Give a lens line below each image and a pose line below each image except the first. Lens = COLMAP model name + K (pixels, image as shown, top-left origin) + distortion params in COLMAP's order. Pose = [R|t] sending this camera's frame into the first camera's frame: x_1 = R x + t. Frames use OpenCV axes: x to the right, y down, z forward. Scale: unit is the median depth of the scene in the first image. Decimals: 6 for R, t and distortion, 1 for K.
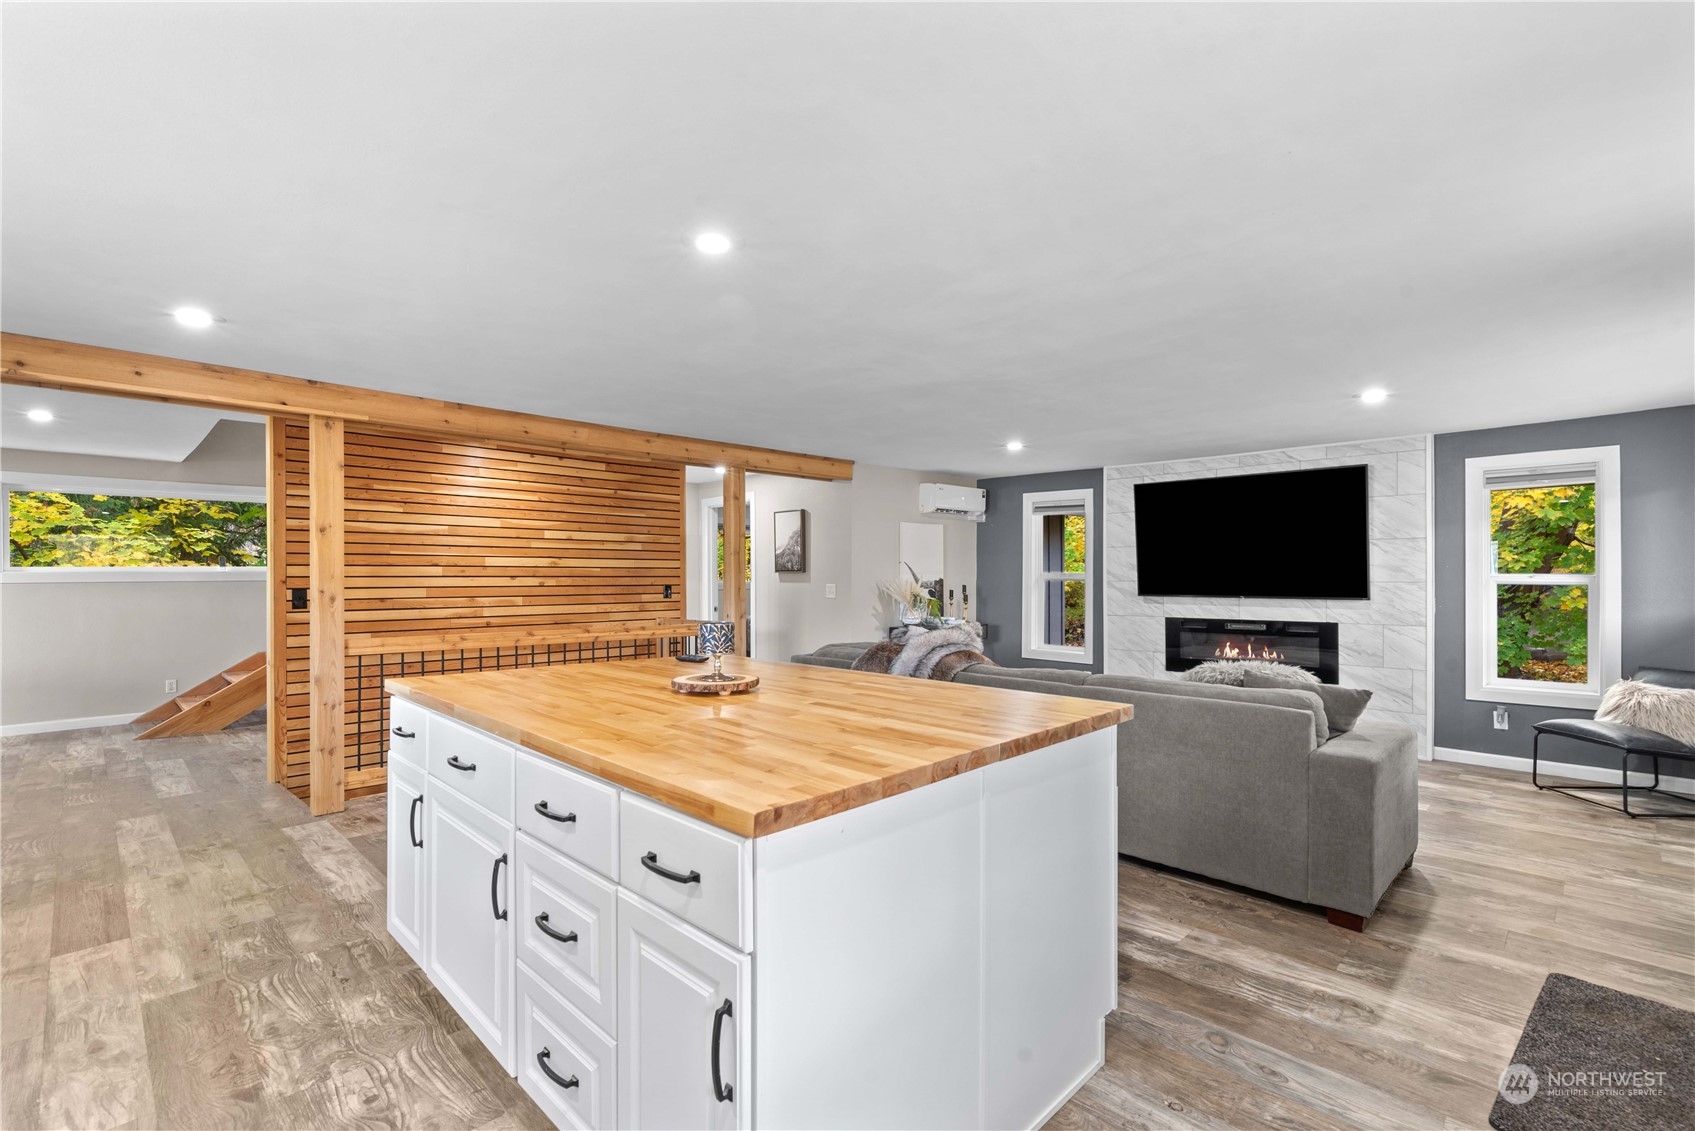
lens RADIAL K [[746.0, 0, 851.1], [0, 746.0, 571.3], [0, 0, 1]] dist [0.002152, -0.000311]
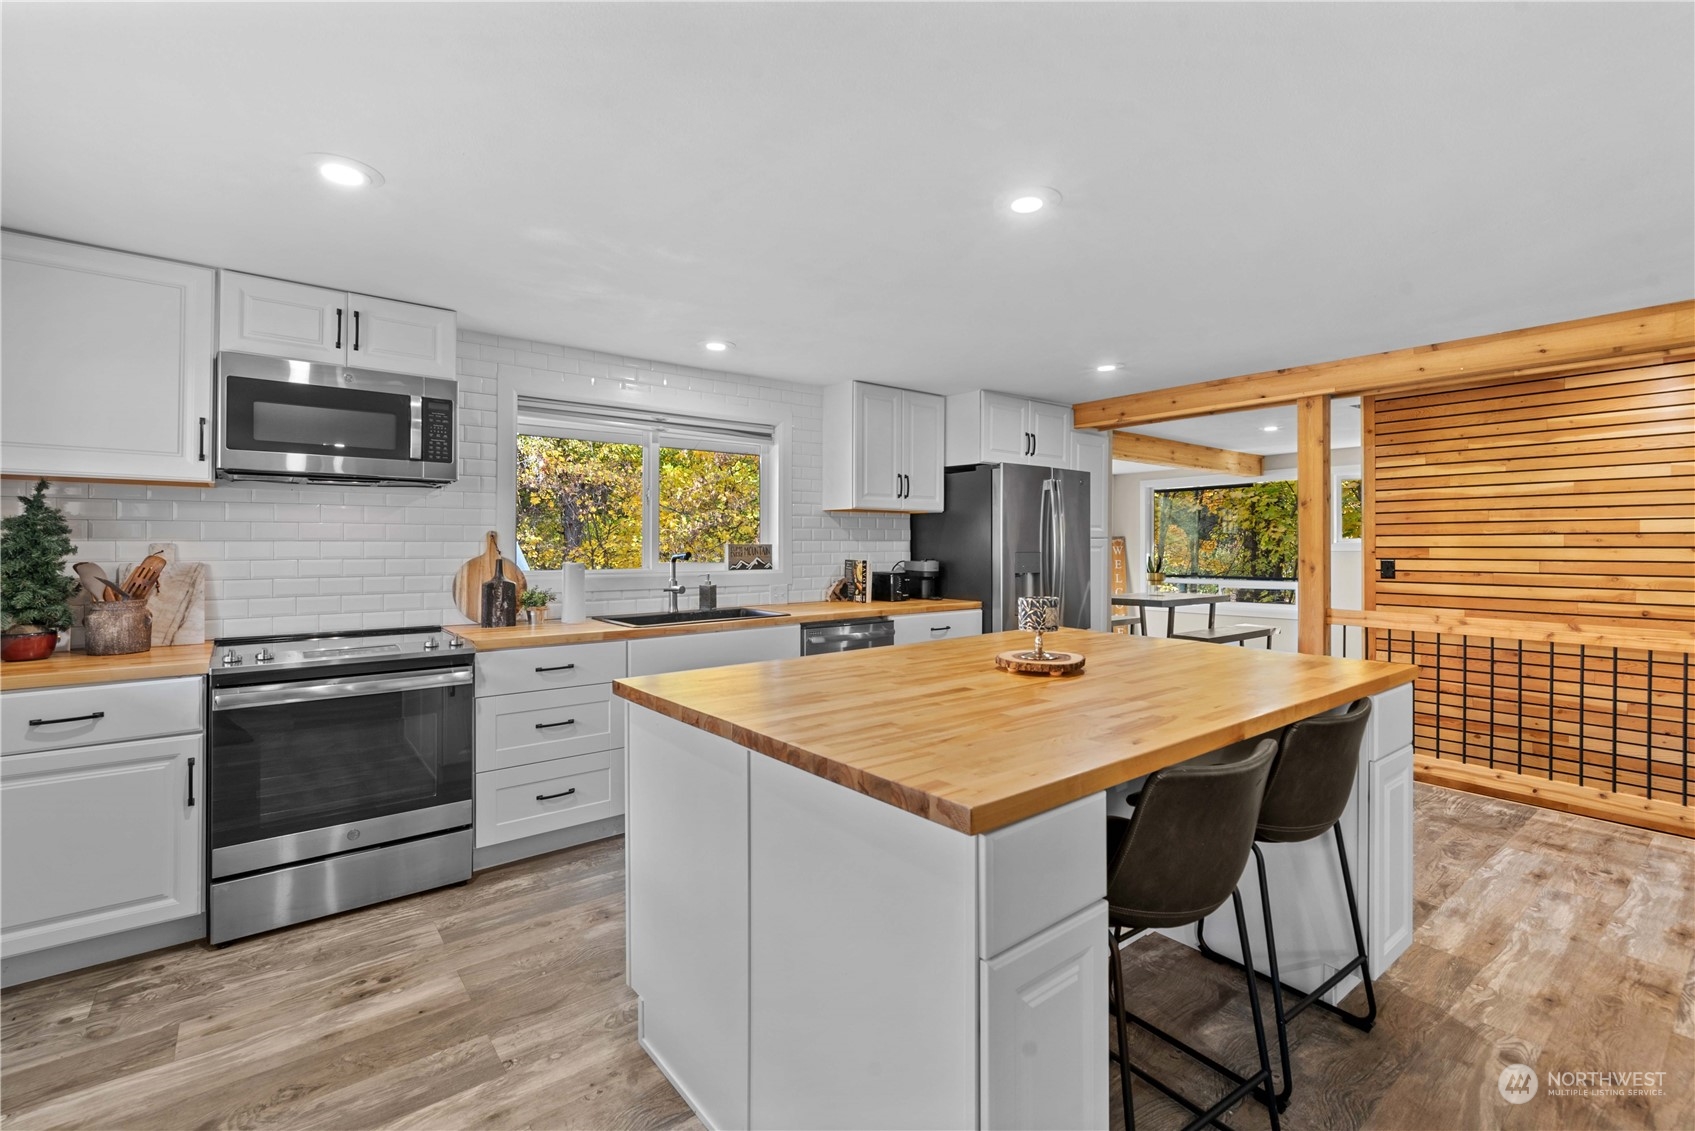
lens RADIAL K [[746.0, 0, 854.6], [0, 746.0, 552.7], [0, 0, 1]] dist [0.002152, -0.000311]
pose [[-0.117582, 0.010100, -0.993012, 1.088150], [0.006567, 0.999934, 0.009393, 0.001686], [0.993041, -0.005417, -0.117640, 1.215167]]
